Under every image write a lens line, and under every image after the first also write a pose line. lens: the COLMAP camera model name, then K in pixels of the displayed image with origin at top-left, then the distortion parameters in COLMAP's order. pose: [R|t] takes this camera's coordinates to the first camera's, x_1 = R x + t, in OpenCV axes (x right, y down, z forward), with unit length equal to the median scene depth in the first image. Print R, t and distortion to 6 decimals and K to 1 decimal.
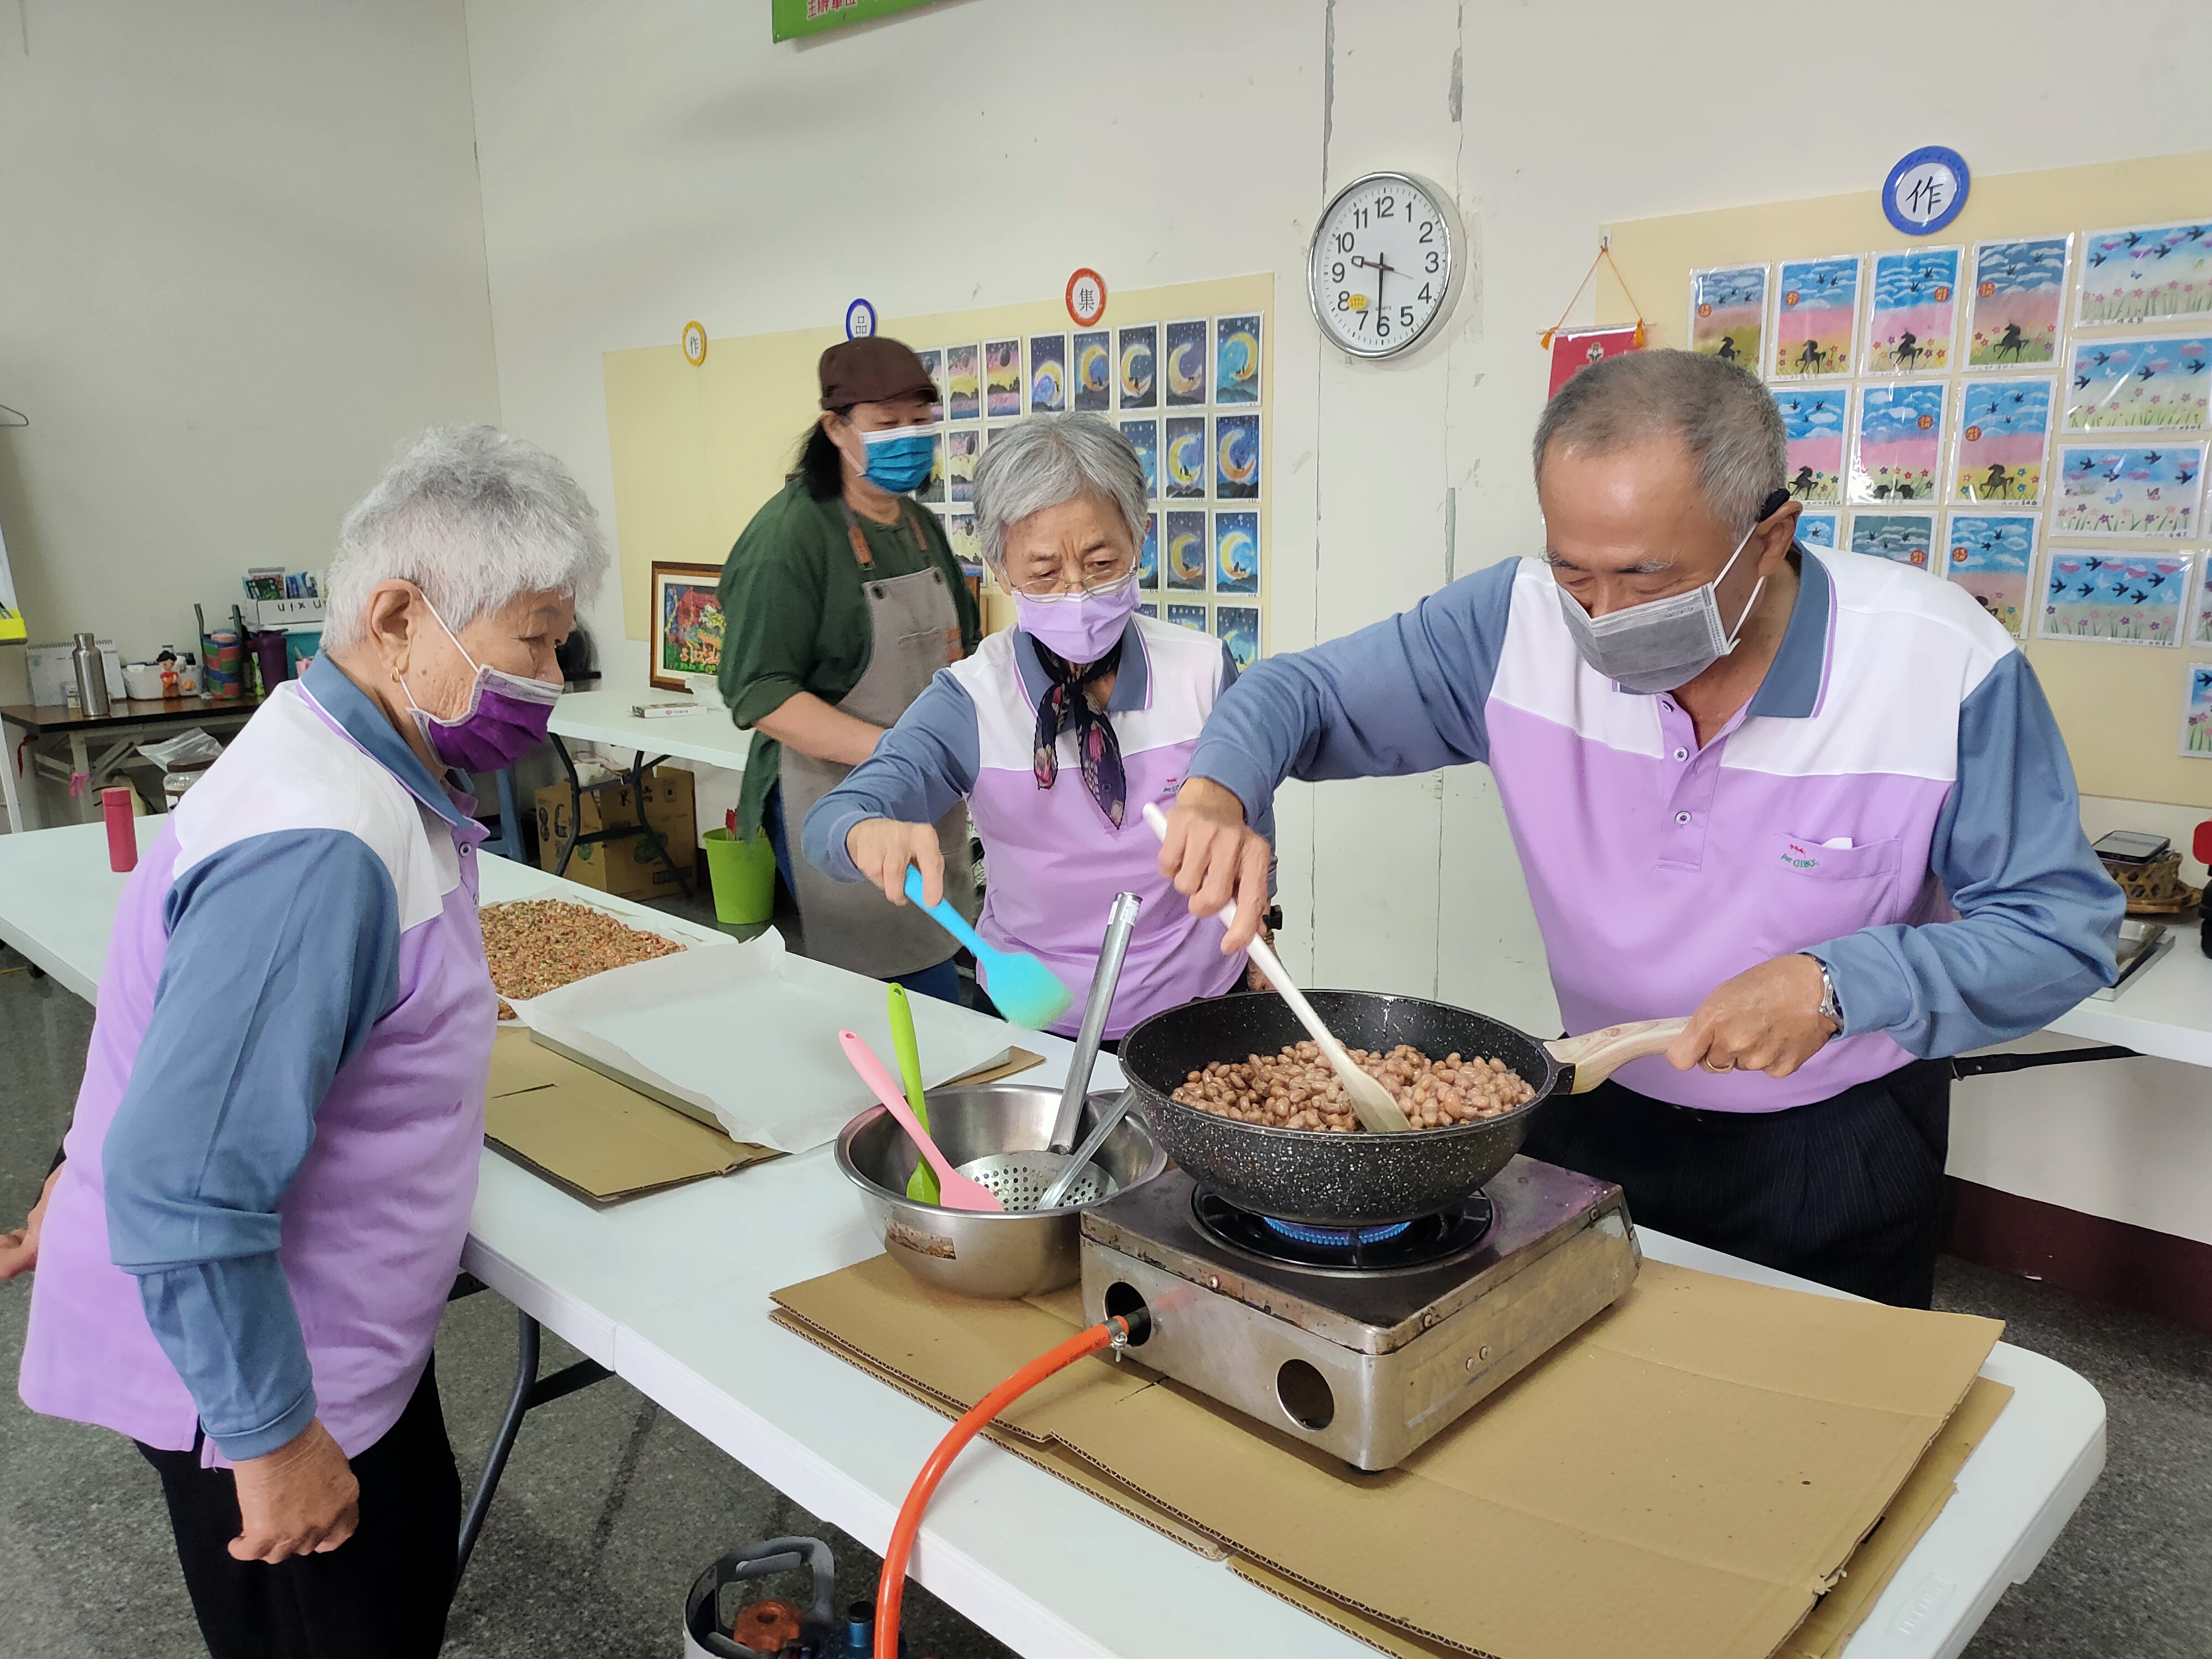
lens RADIAL K [[1611.0, 0, 1124.4], [0, 1611.0, 852.9], [0, 0, 1]] dist [0.036762, -0.045392]
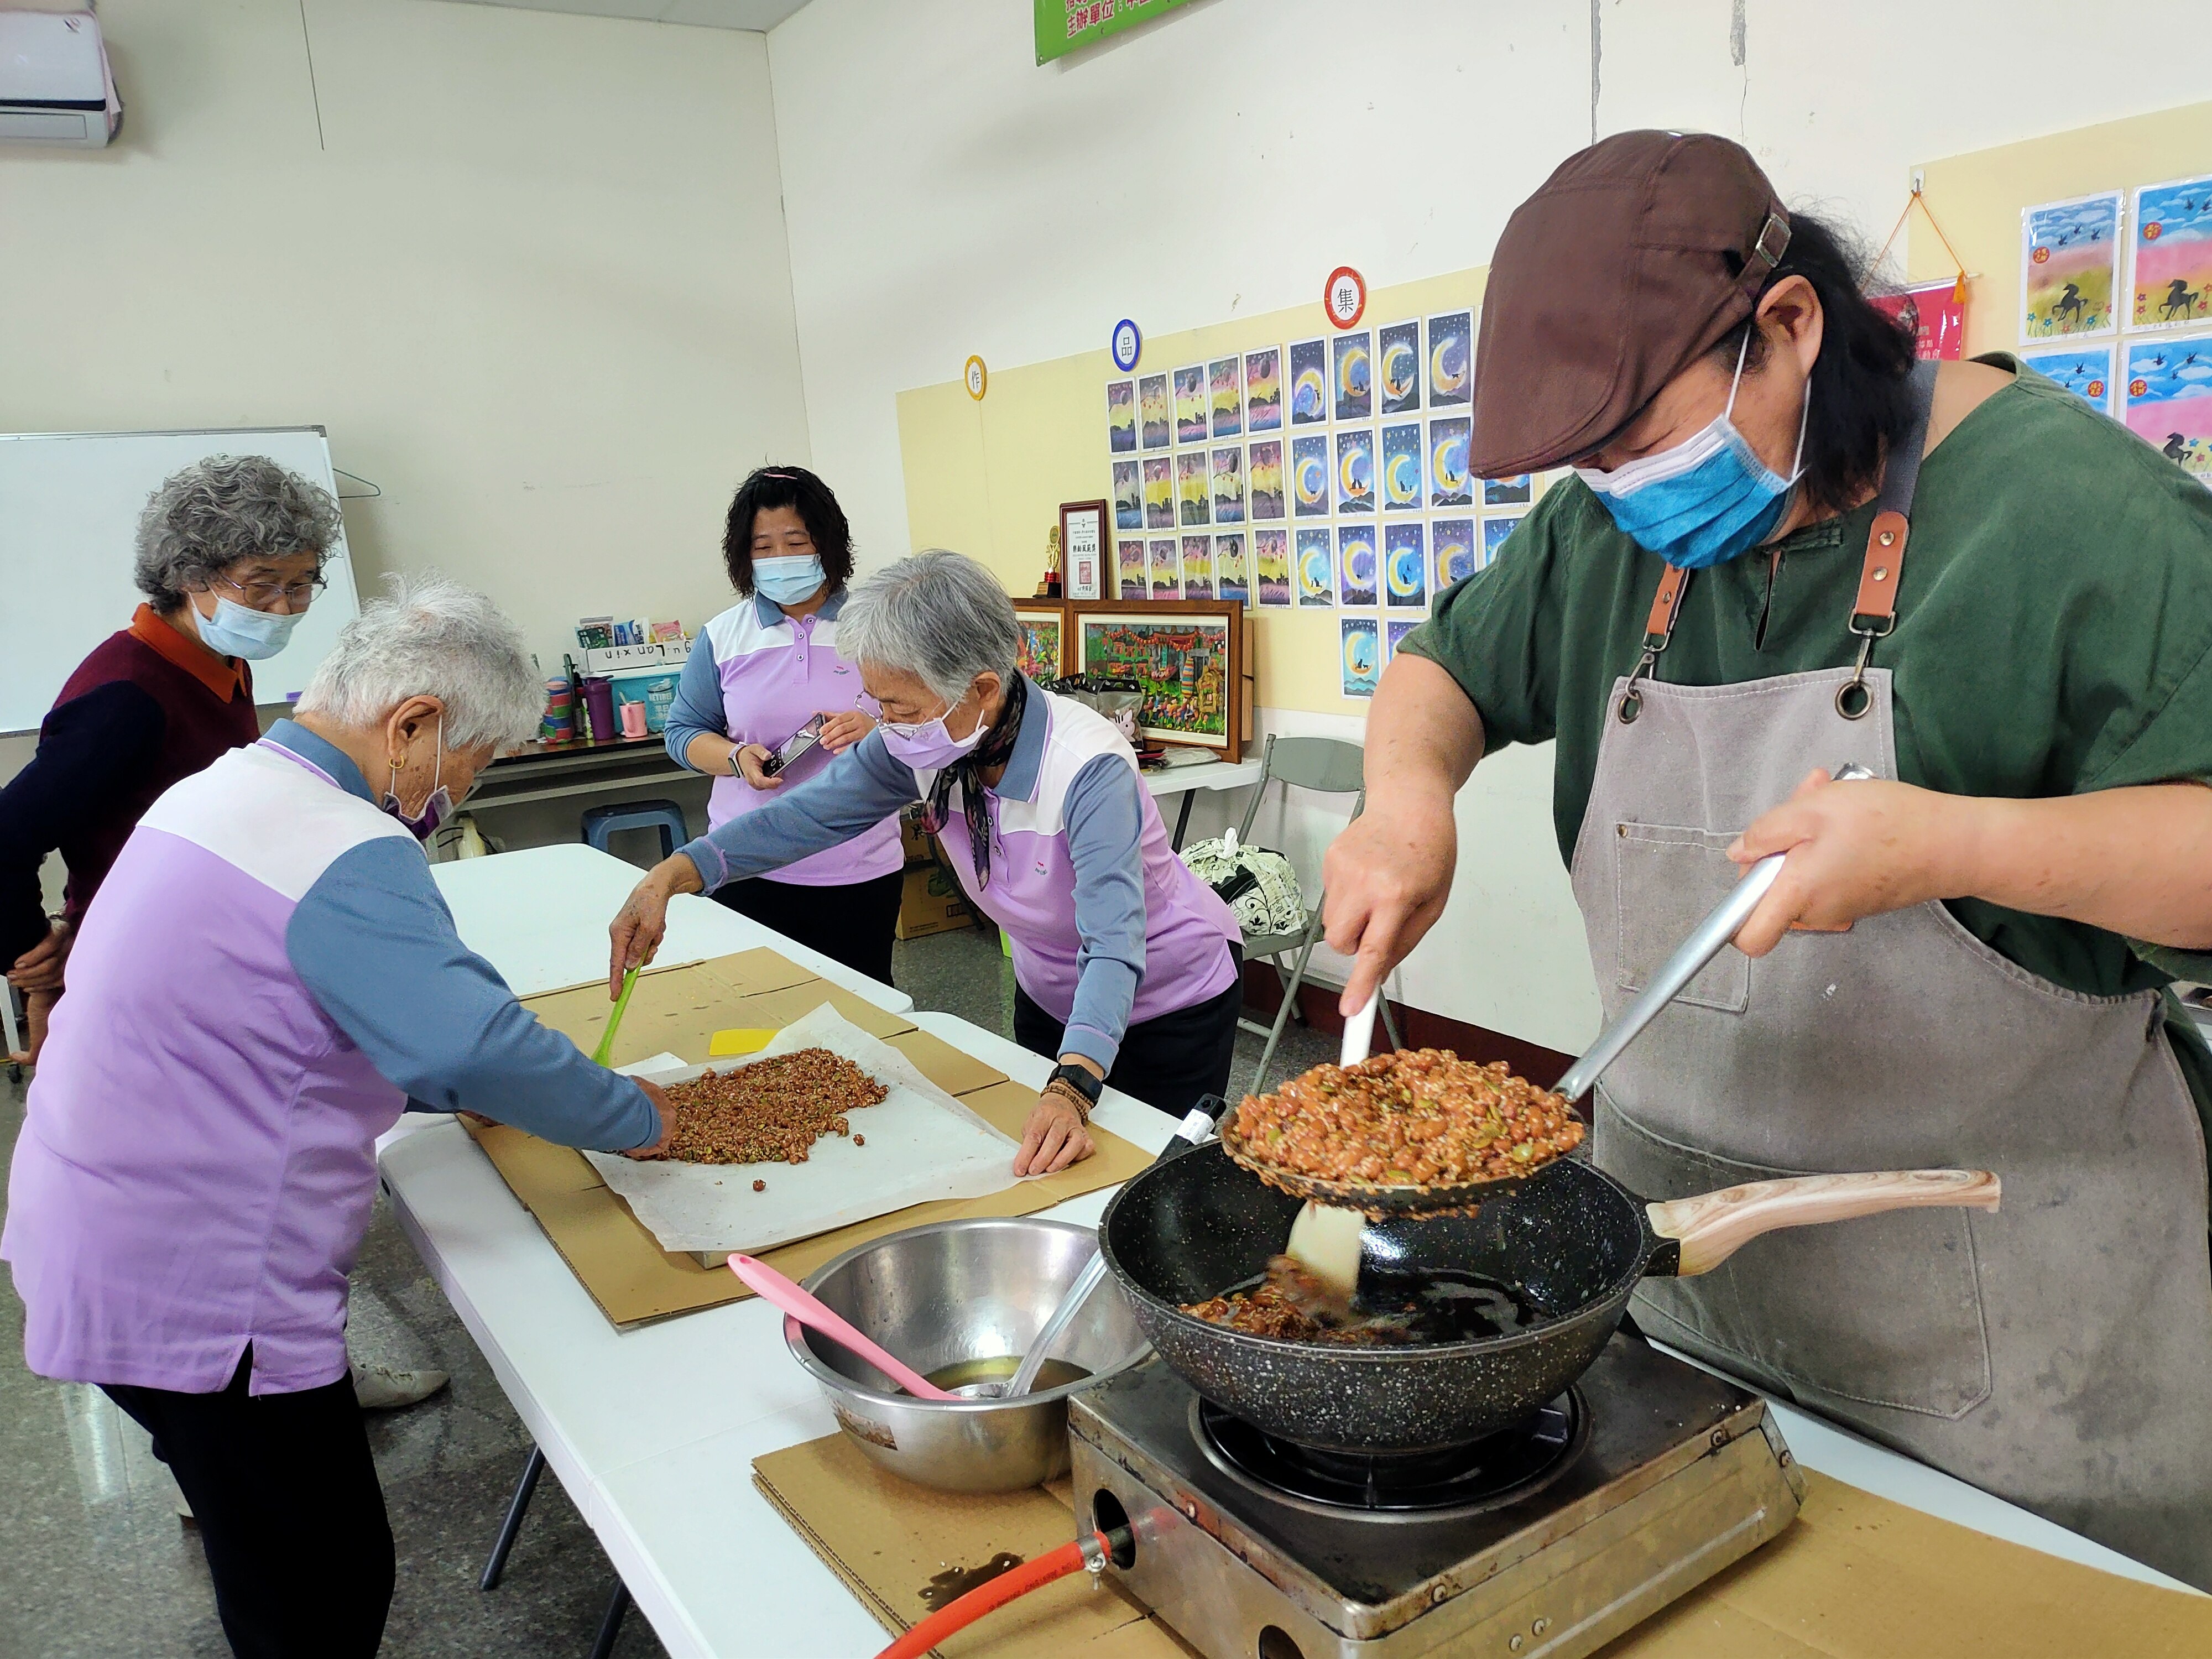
lens RADIAL K [[1611.0, 0, 1146.7], [0, 1611.0, 849.1], [0, 0, 1]] dist [0.036762, -0.045392]
pose [[0.975301, -0.008467, -0.220719, 0.071964], [0.007244, 0.999954, -0.006349, -0.020648], [0.220762, 0.004593, 0.975317, 0.066354]]
